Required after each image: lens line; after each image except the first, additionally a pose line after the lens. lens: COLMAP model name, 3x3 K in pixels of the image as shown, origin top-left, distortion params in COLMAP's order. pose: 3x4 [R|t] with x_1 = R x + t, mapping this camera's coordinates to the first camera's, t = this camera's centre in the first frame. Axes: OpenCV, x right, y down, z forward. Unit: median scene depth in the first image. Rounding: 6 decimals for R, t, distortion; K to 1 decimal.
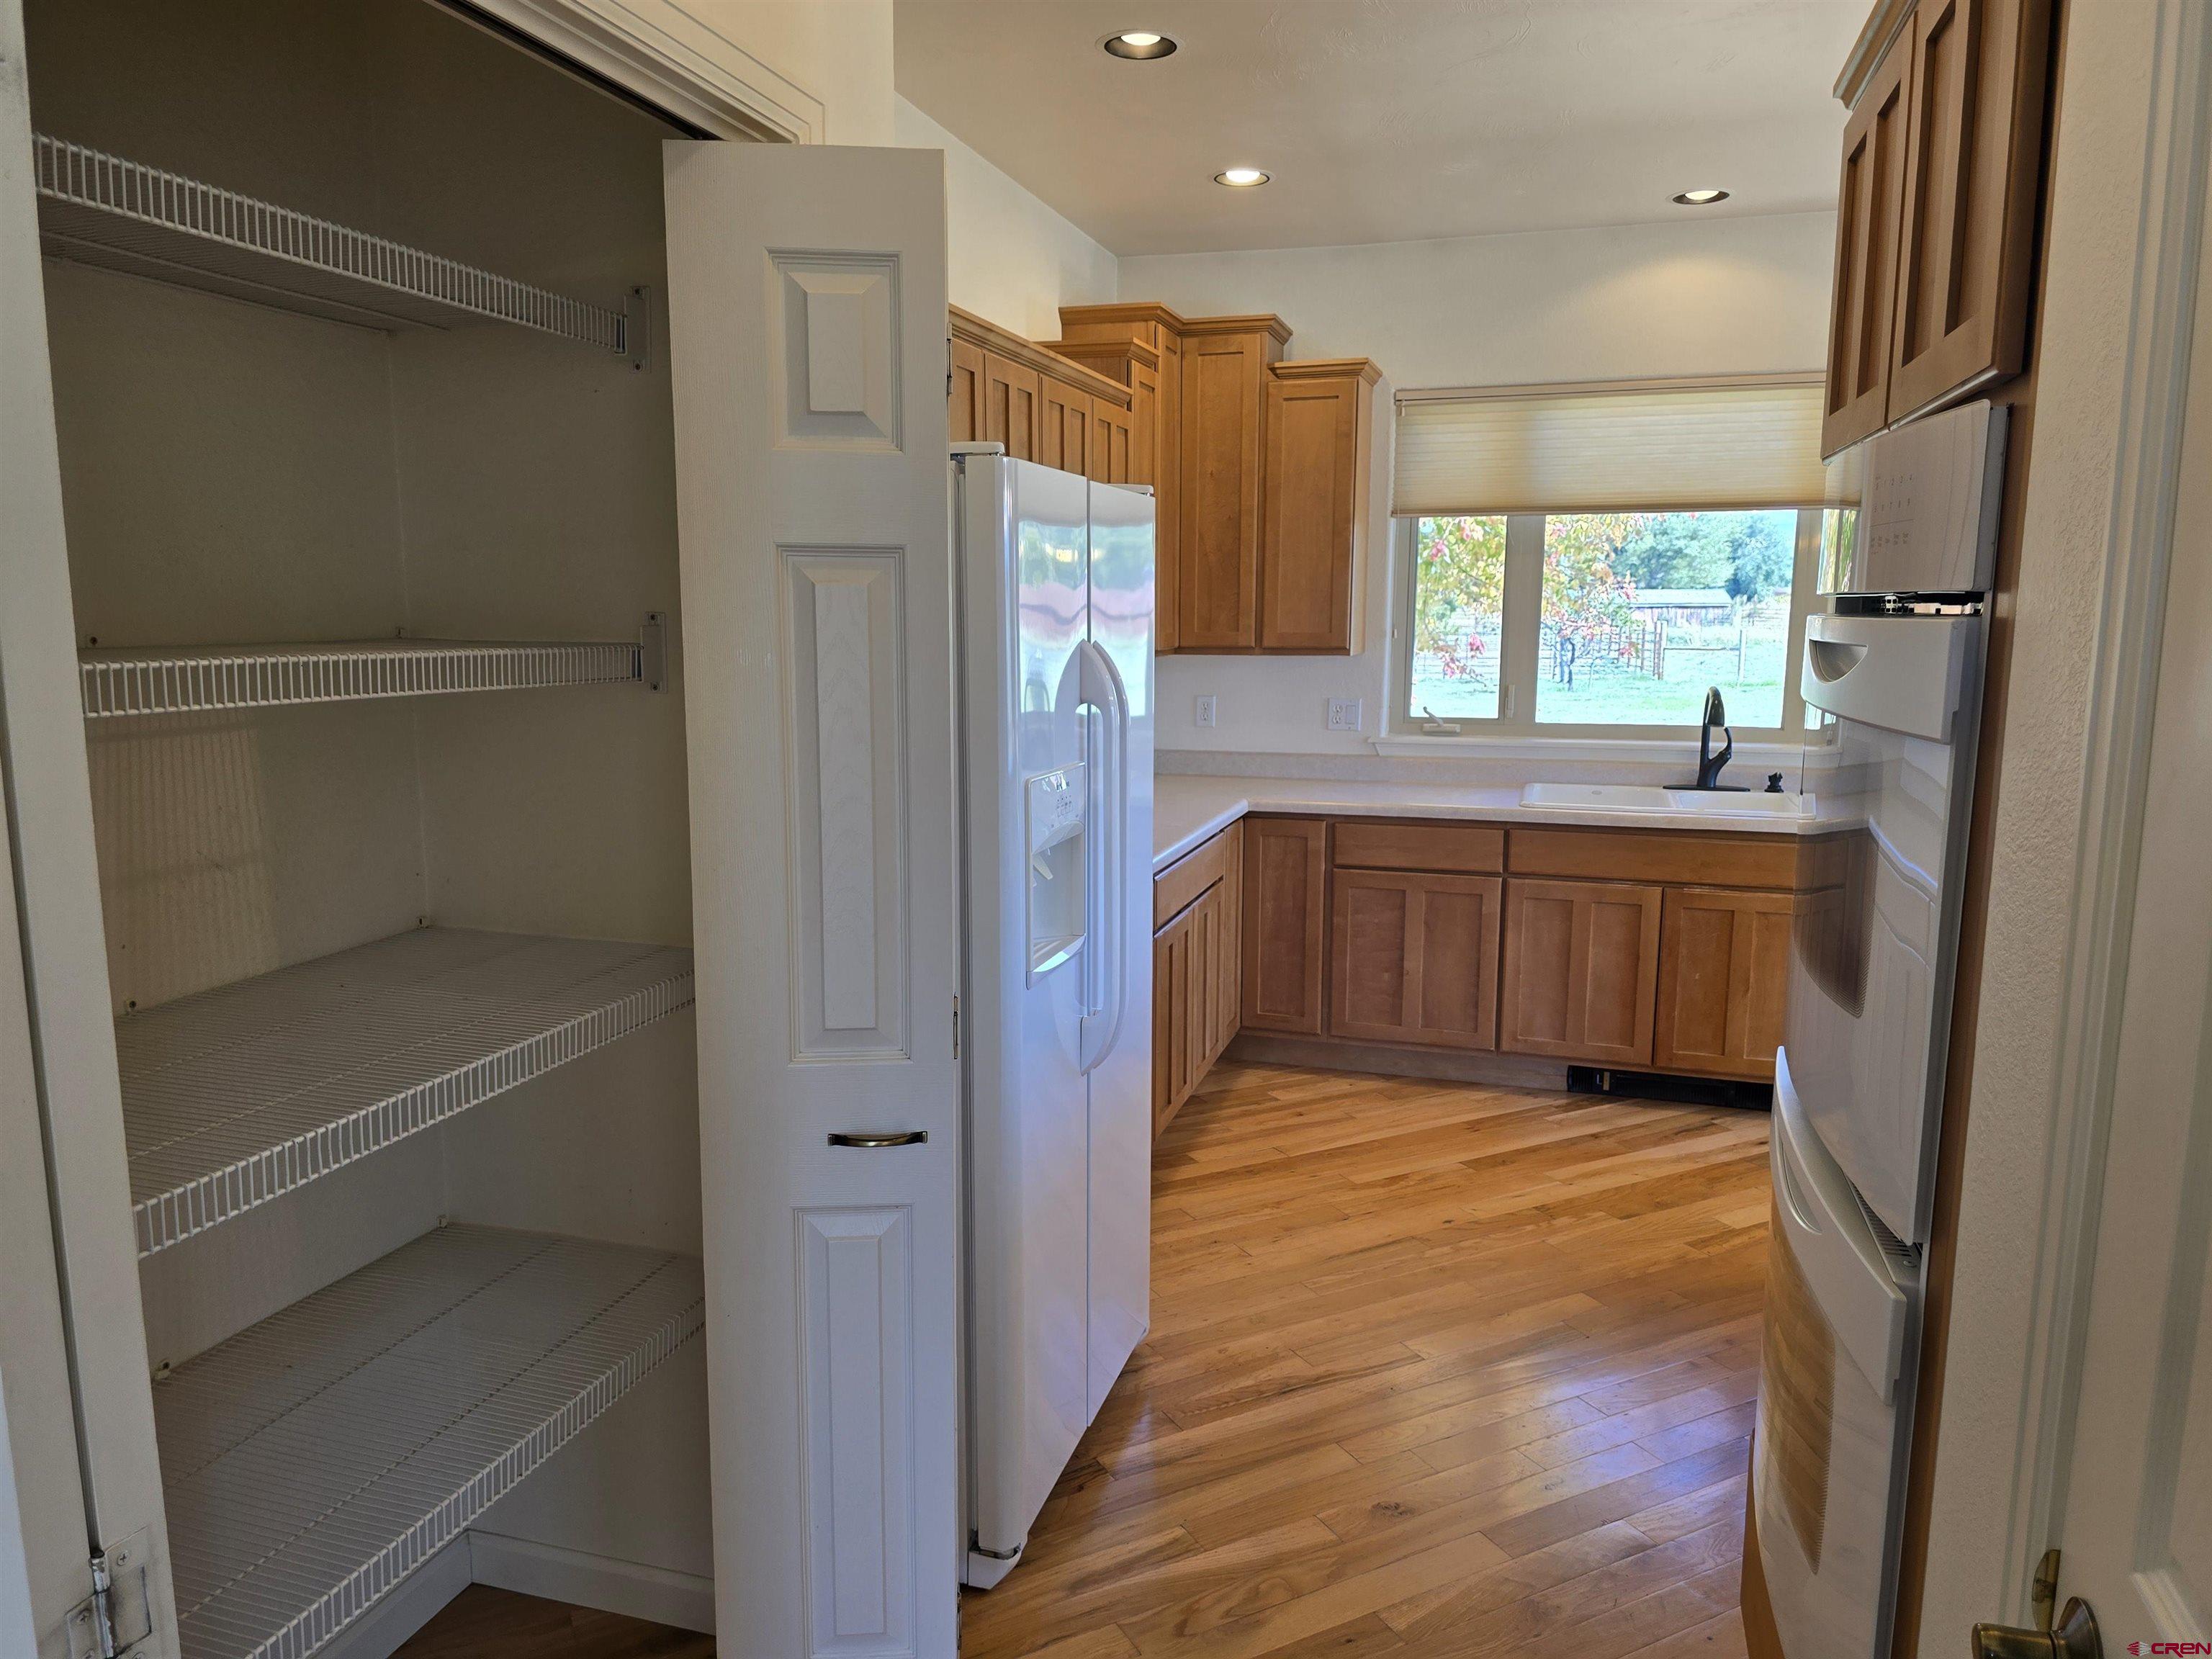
lens RADIAL K [[1505.0, 0, 1094.6], [0, 1505.0, 829.0], [0, 0, 1]] dist [0.117968, -0.139393]
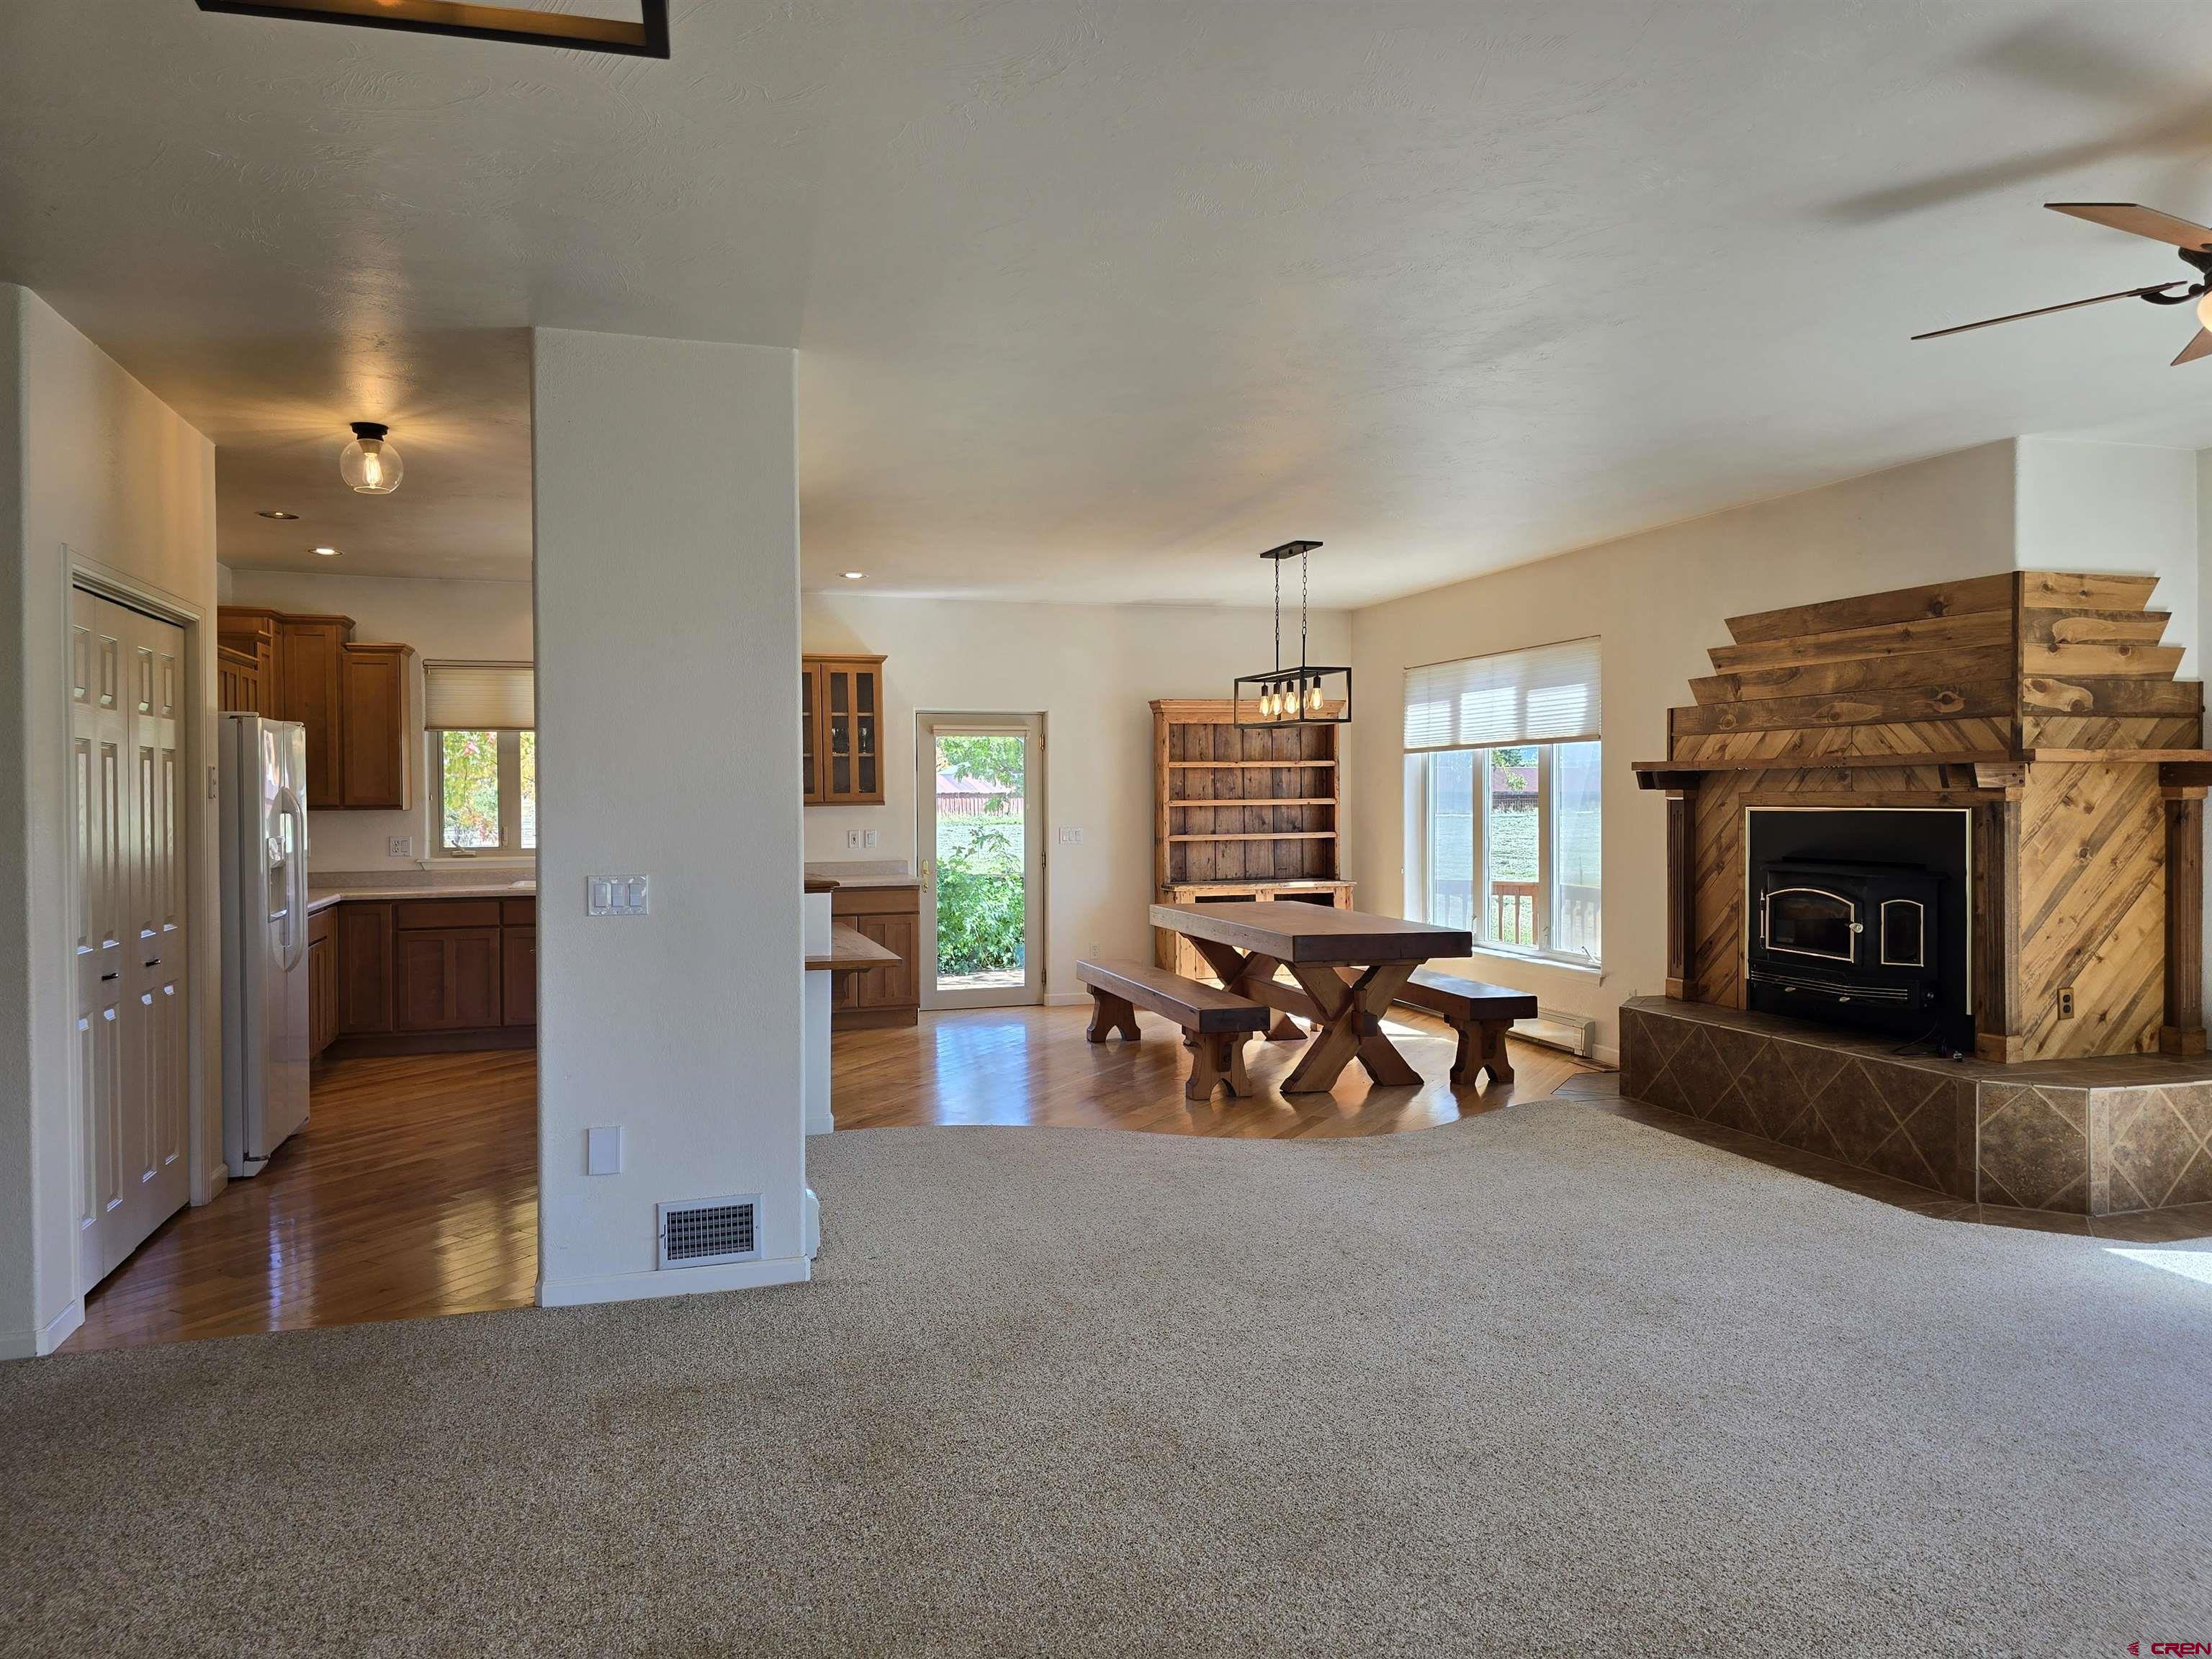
lens RADIAL K [[1505.0, 0, 1094.6], [0, 1505.0, 829.0], [0, 0, 1]] dist [0.117968, -0.139393]
pose [[0.830180, -0.017823, 0.557211, -0.159839], [0.088692, 0.990982, -0.100443, 0.162423], [-0.550395, 0.132805, 0.824274, -0.926575]]
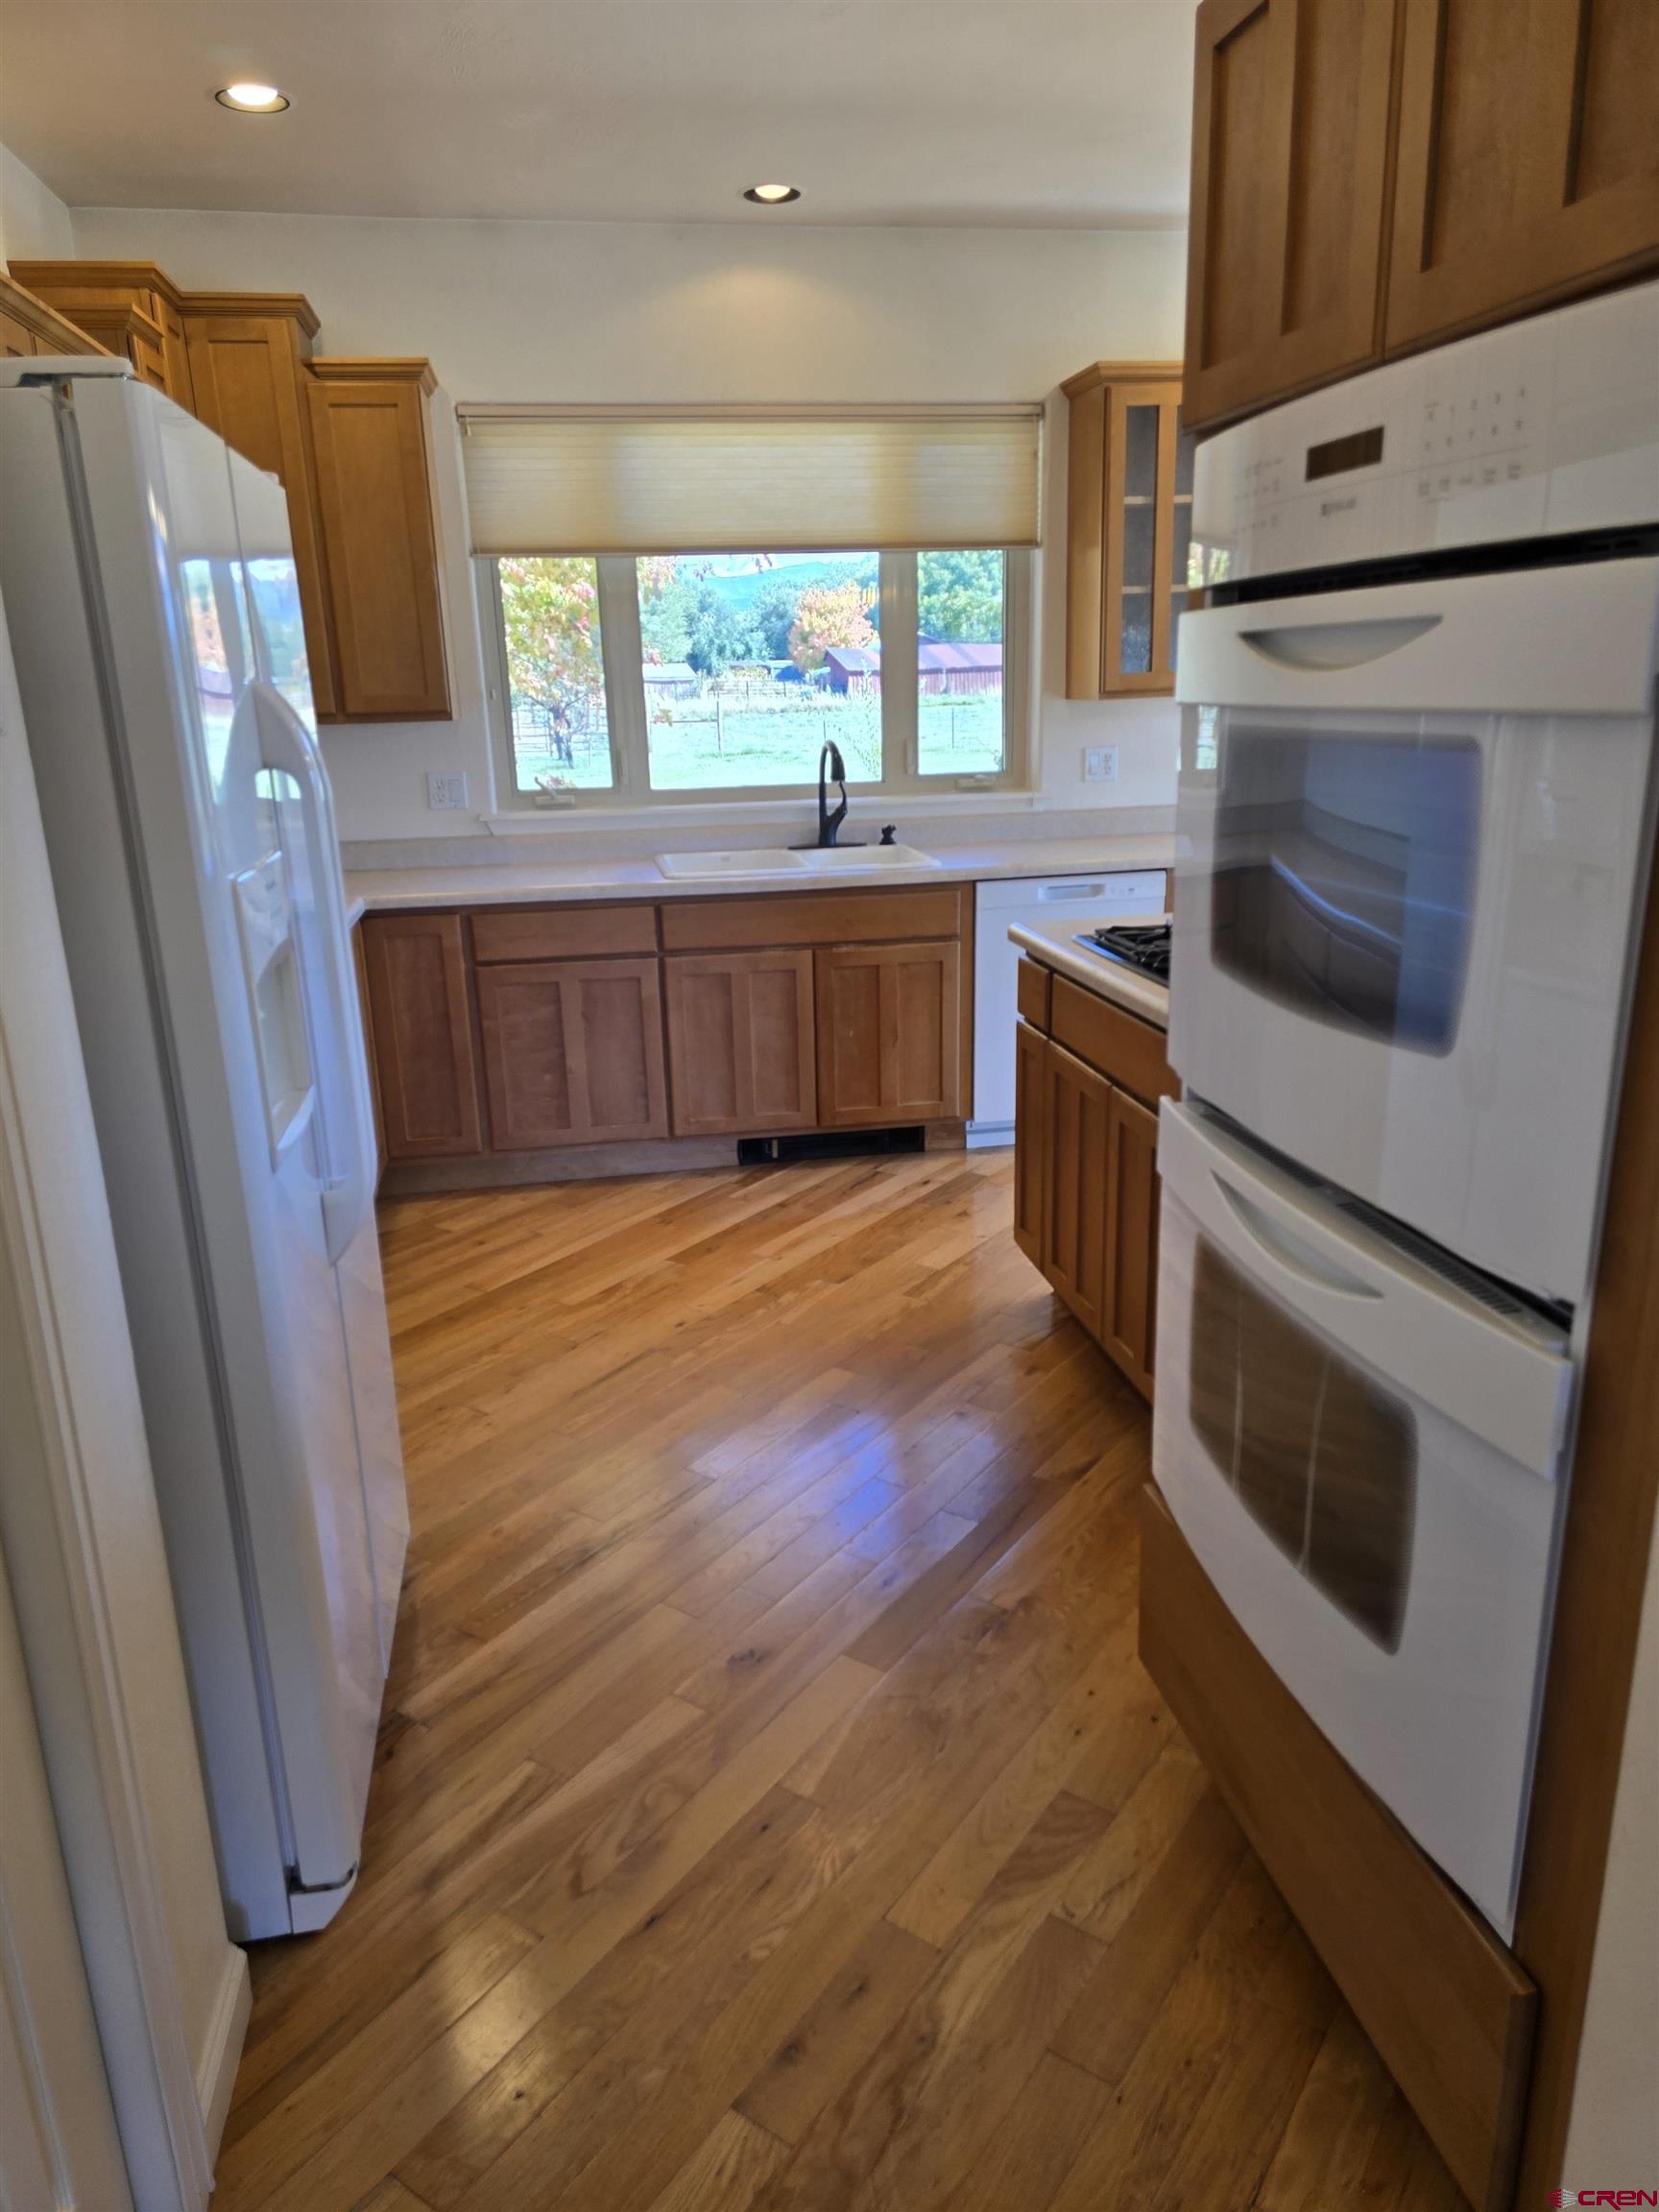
lens RADIAL K [[1505.0, 0, 829.5], [0, 1505.0, 1106.0], [0, 0, 1]] dist [0.117968, -0.139393]
pose [[0.890481, -0.151675, 0.428998, -0.053033], [0.097835, 0.984579, 0.145025, -0.002272], [-0.444379, -0.087171, 0.891588, 0.106491]]
